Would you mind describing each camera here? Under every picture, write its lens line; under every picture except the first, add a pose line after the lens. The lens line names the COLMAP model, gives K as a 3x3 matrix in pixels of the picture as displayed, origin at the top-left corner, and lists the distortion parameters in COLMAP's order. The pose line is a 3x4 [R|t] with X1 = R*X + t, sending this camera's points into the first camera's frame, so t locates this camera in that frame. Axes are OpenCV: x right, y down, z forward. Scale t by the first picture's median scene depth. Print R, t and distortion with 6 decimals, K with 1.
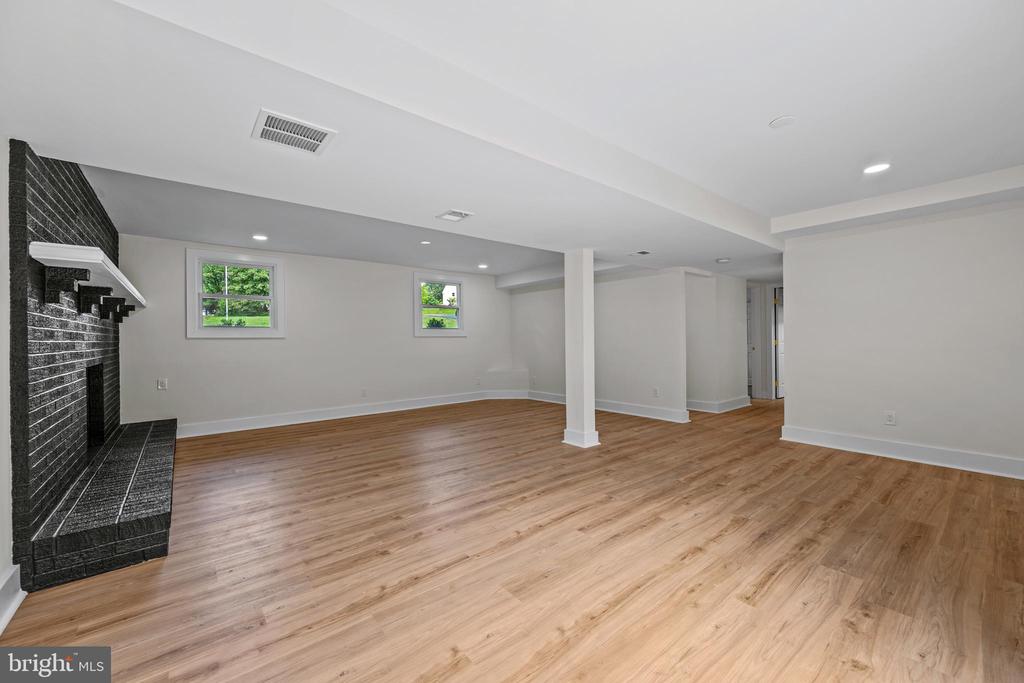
lens RADIAL K [[415.5, 0, 512.5], [0, 415.5, 338.6], [0, 0, 1]] dist [0.000768, 0.000019]
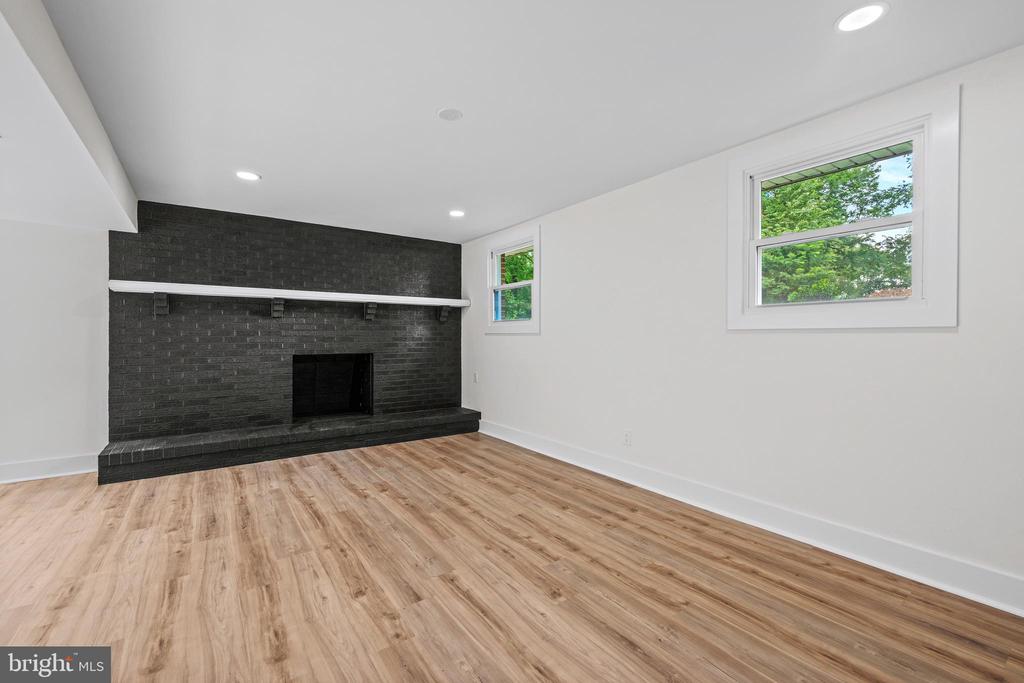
lens RADIAL K [[437.2, 0, 510.6], [0, 437.2, 333.8], [0, 0, 1]] dist [0.001637, -0.000196]
pose [[-0.070451, -0.002710, -0.997512, 0.329499], [-0.000377, 0.999996, -0.002691, 0.001128], [0.997515, 0.000186, -0.070452, 1.448058]]
